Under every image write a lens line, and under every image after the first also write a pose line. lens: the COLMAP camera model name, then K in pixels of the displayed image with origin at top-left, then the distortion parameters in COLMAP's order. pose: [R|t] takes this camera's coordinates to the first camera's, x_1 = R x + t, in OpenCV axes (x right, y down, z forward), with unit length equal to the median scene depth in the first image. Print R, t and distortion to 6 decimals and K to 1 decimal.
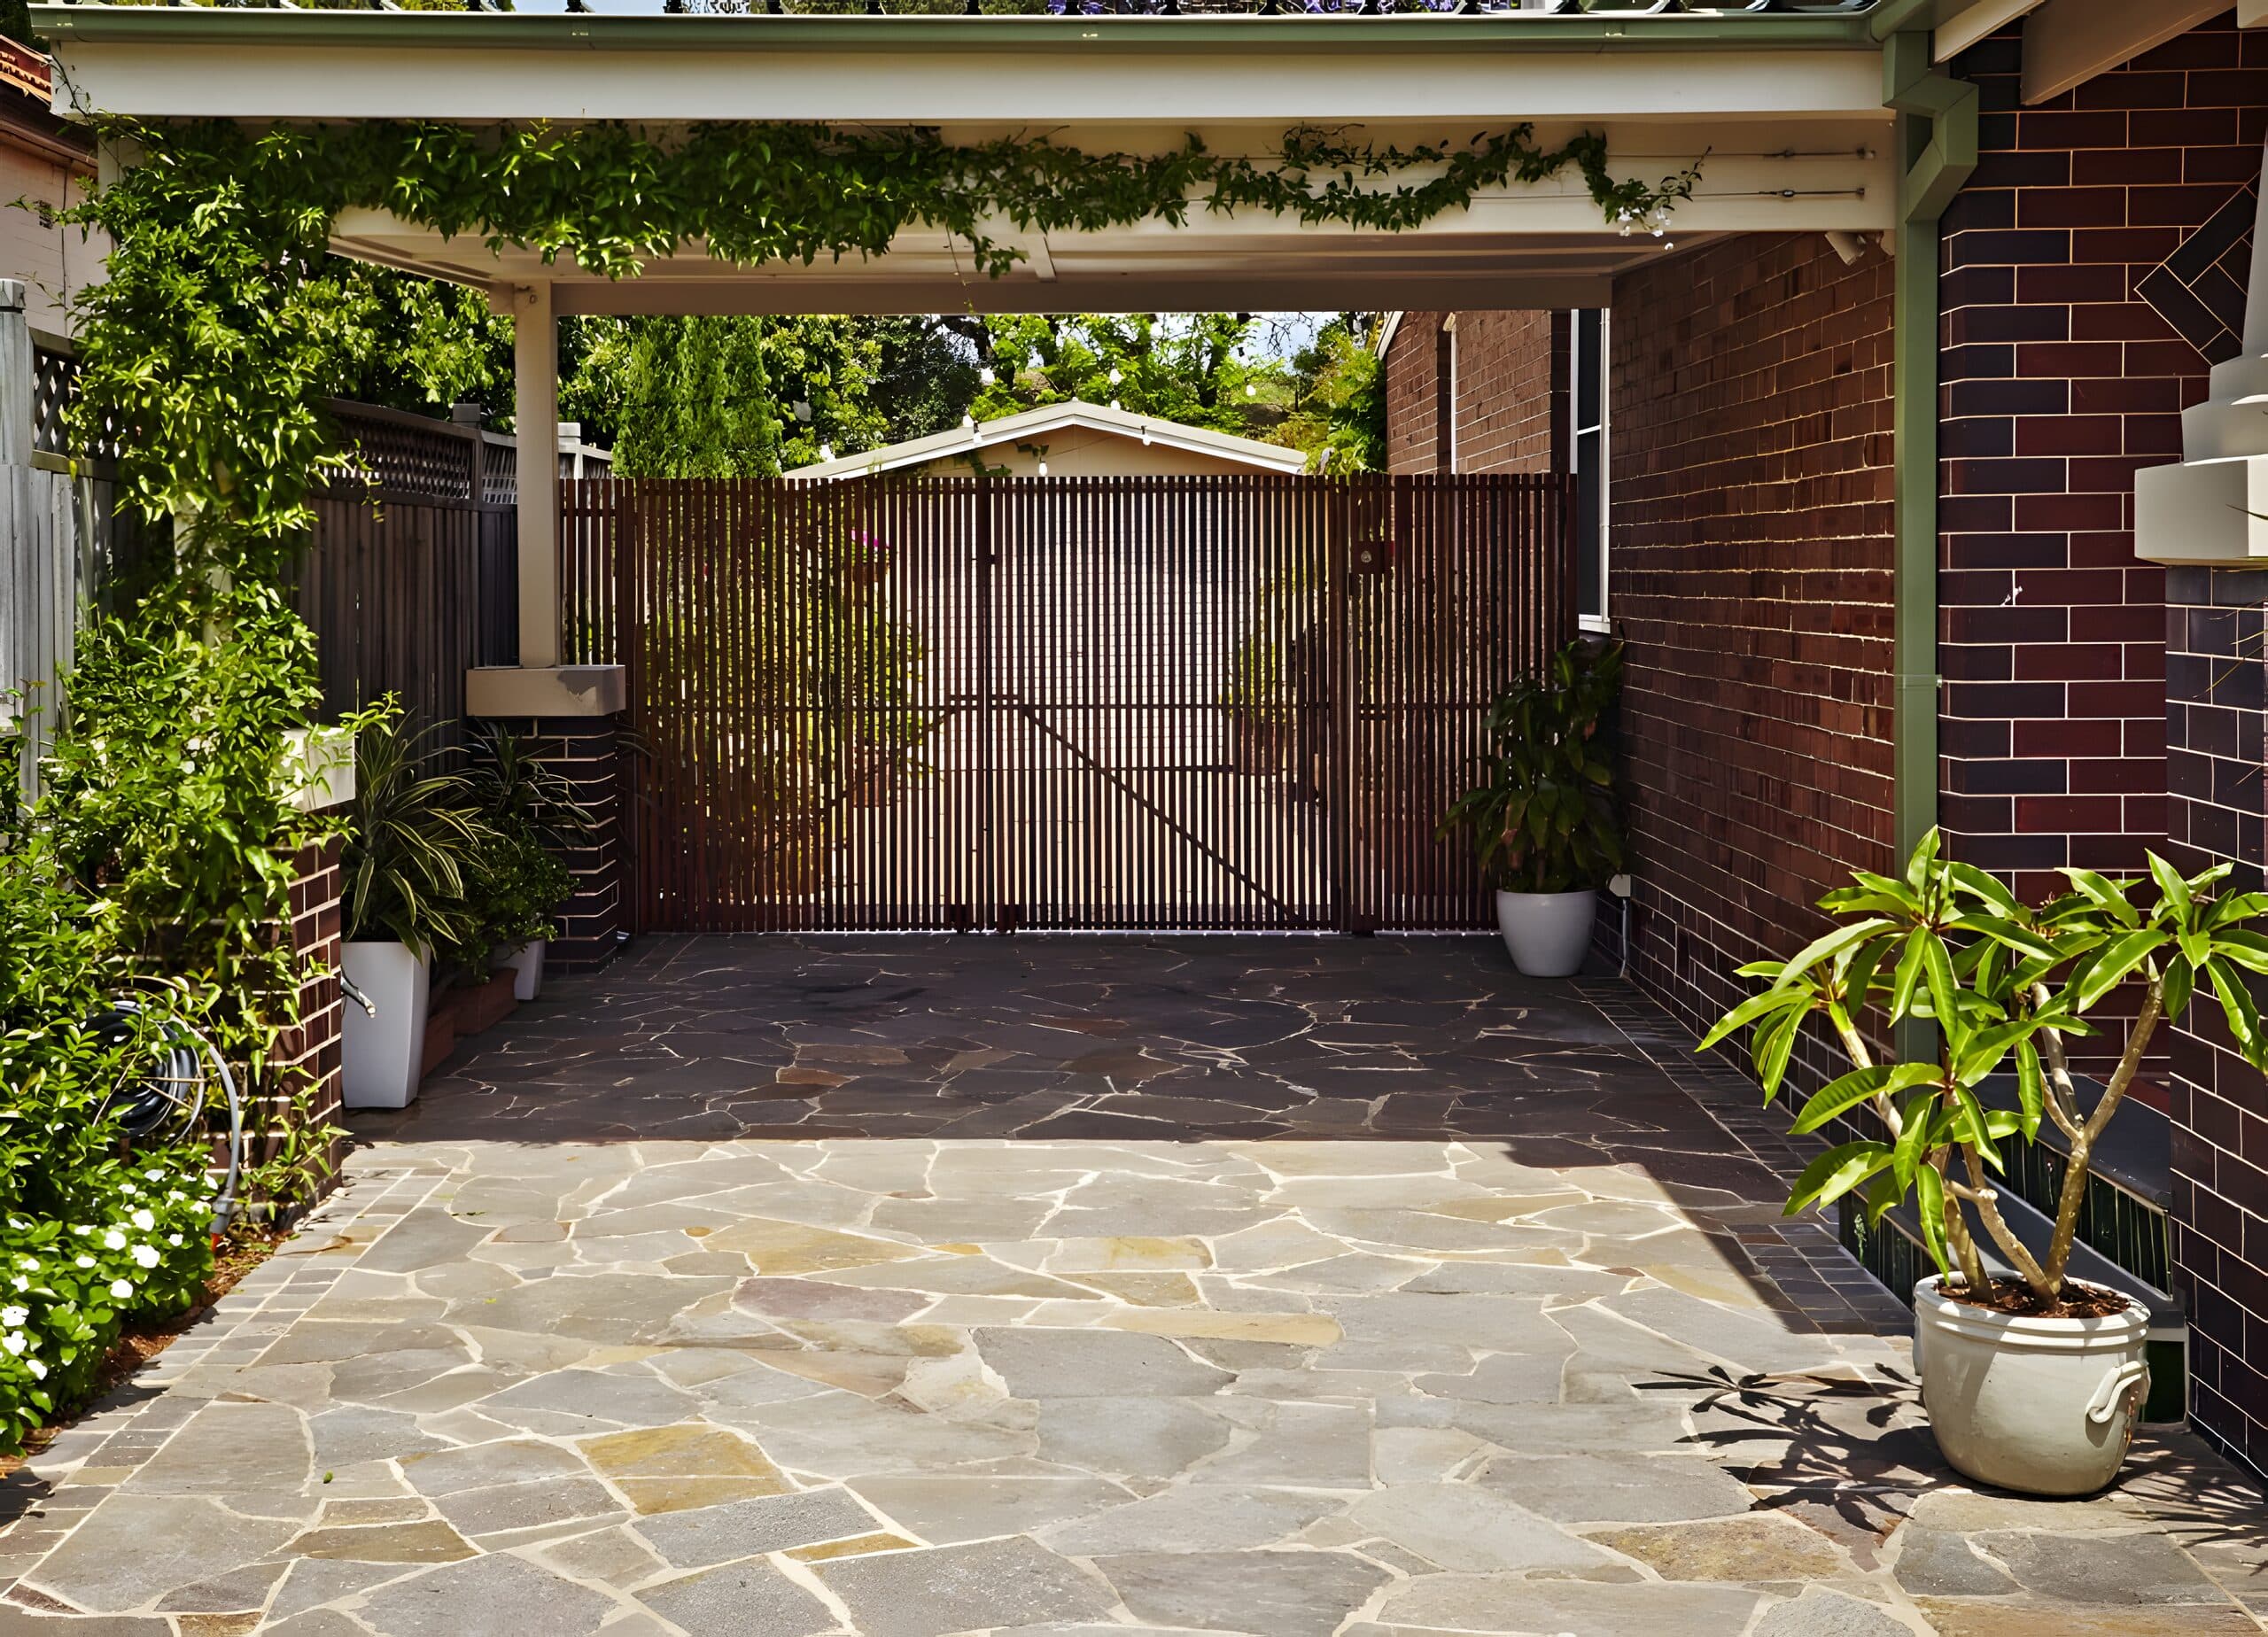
lens RADIAL K [[3211.9, 0, 1035.5], [0, 3211.9, 703.5], [0, 0, 1]] dist [0.015464, 0.694018]
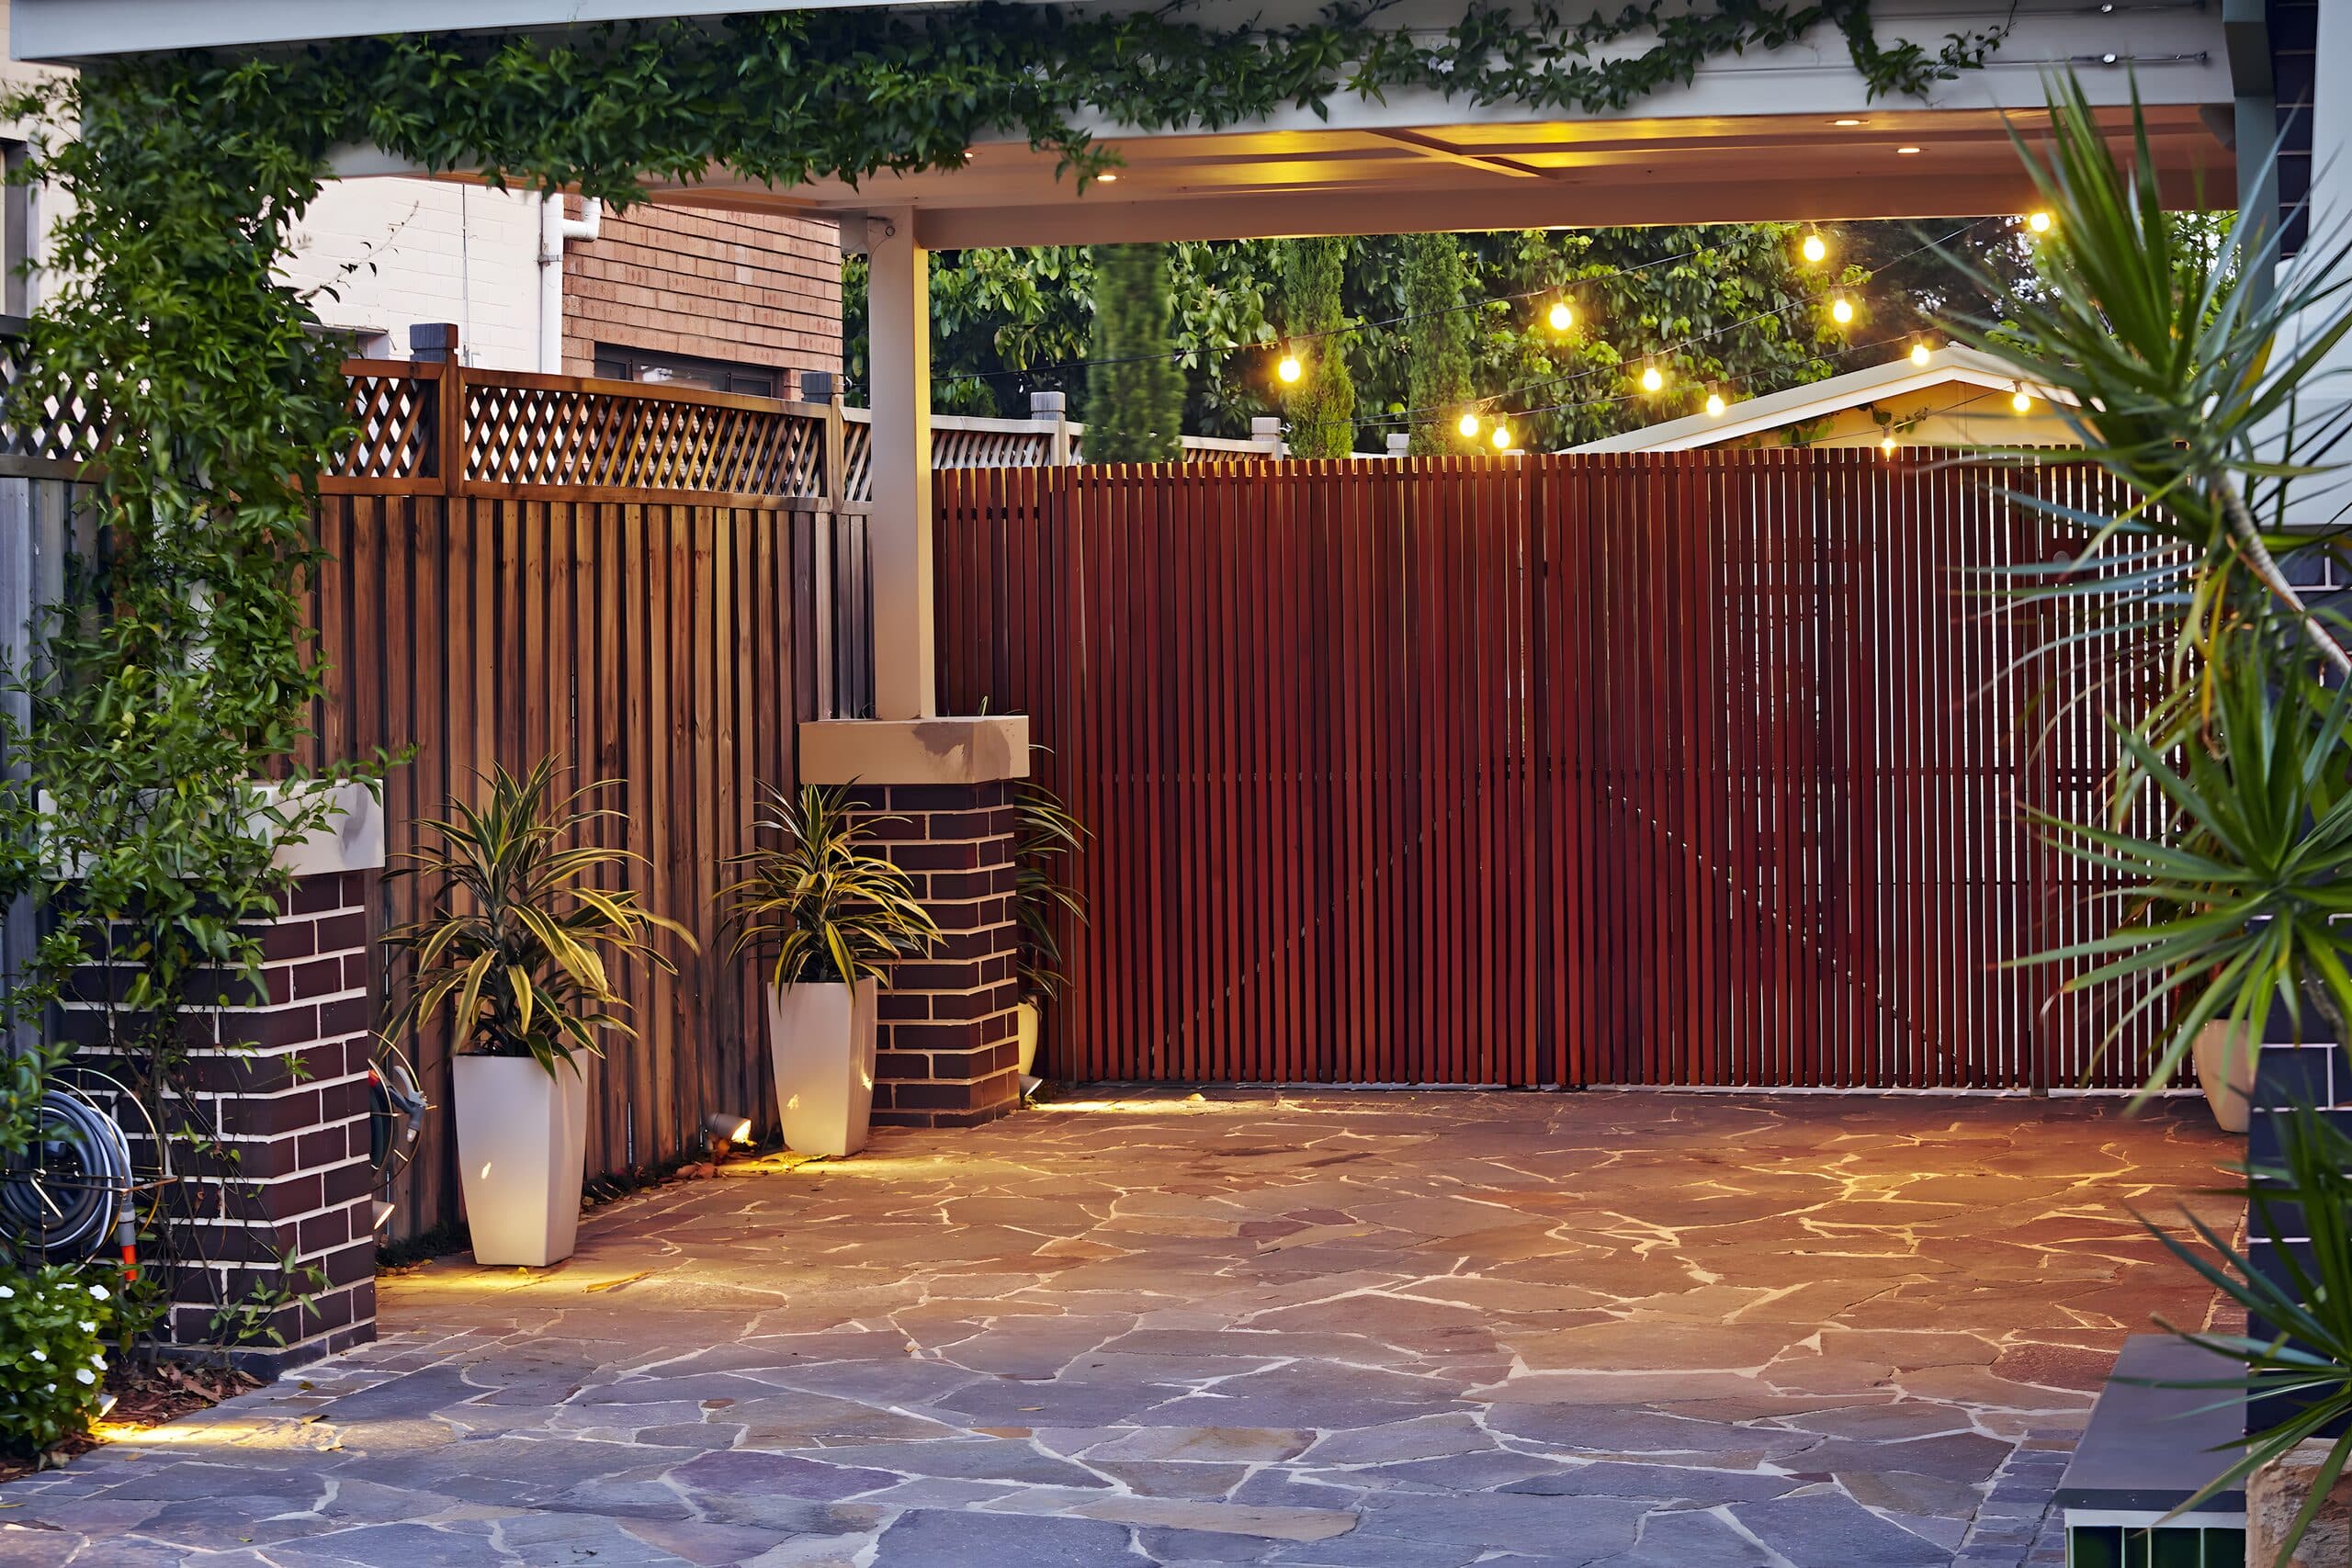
lens RADIAL K [[4895.4, 0, 1176.0], [0, 4895.4, 784.0], [0, 0, 1]] dist [-0.311768, -0.246709]
pose [[0.970887, -0.002109, -0.239528, 0.289080], [0.000420, 0.999975, -0.007103, 0.018984], [0.239537, 0.006796, 0.970863, -0.138969]]
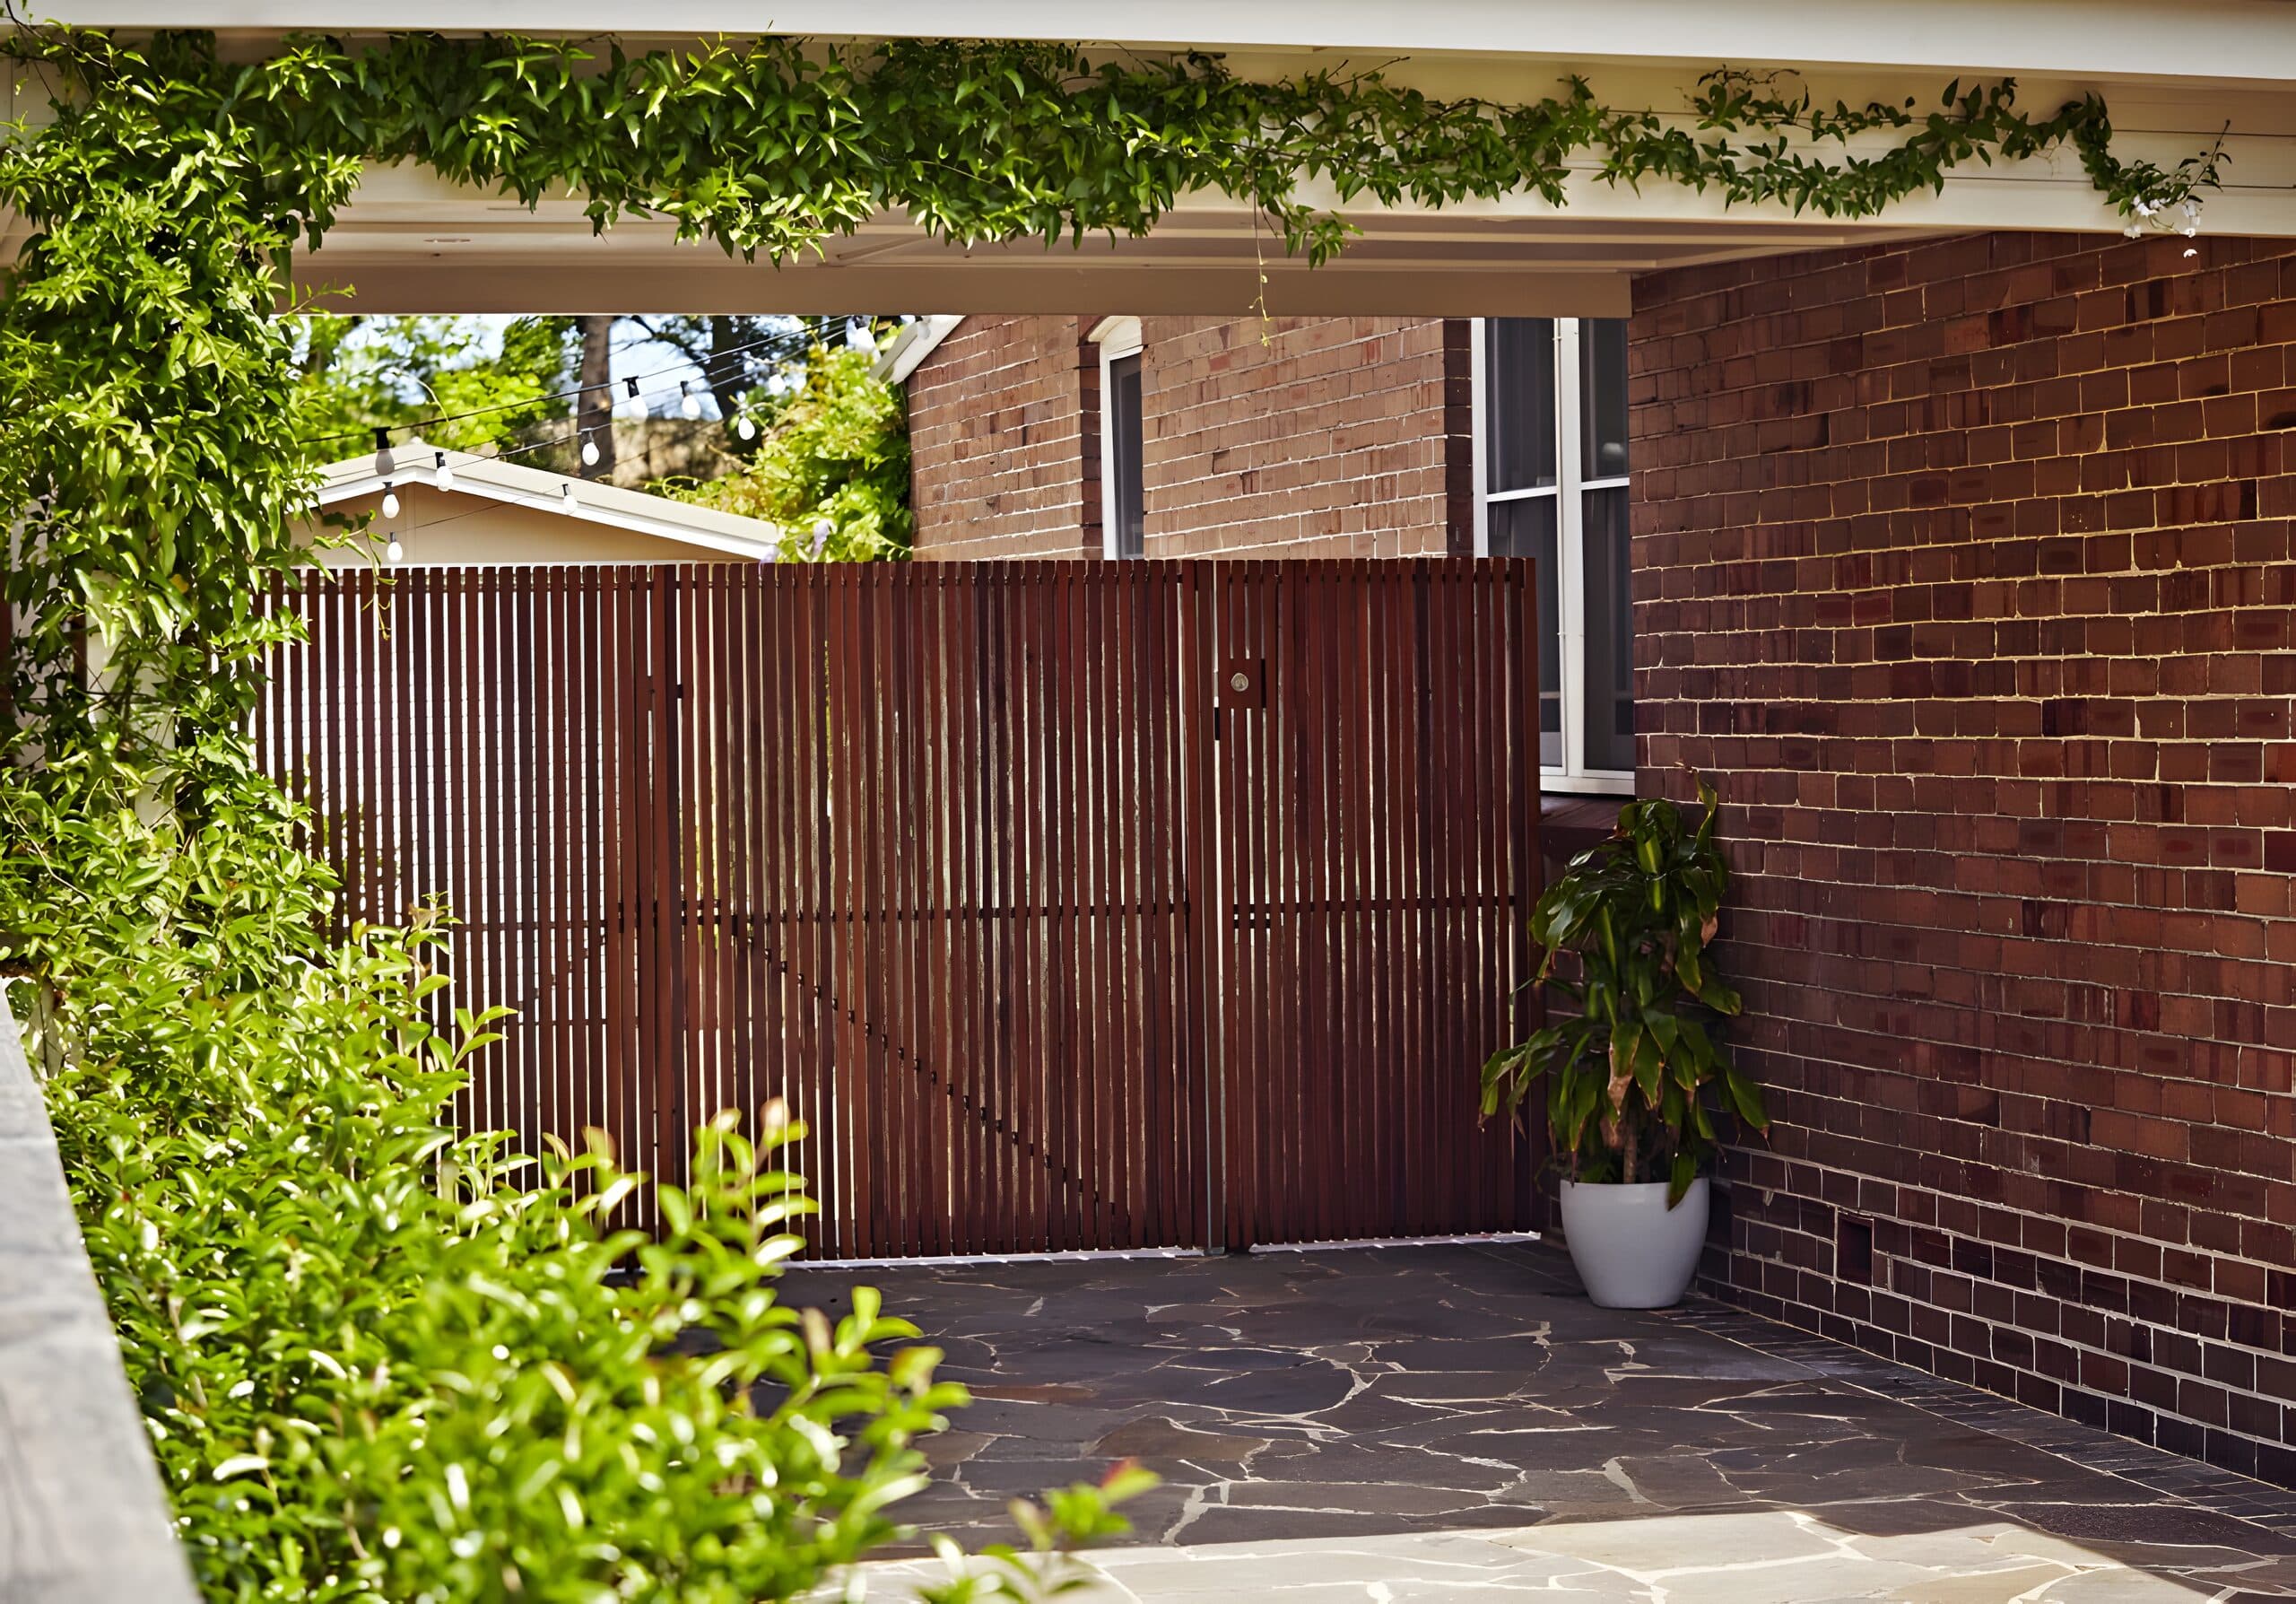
lens RADIAL K [[5129.5, 0, 1148.0], [0, 5129.5, 802.0], [0, 0, 1]] dist [-0.399849, -0.010357]
pose [[0.965480, -0.013803, 0.260110, -0.328659], [0.020071, 0.999568, -0.021457, 0.002231], [-0.259702, 0.025937, 0.965341, -0.033564]]
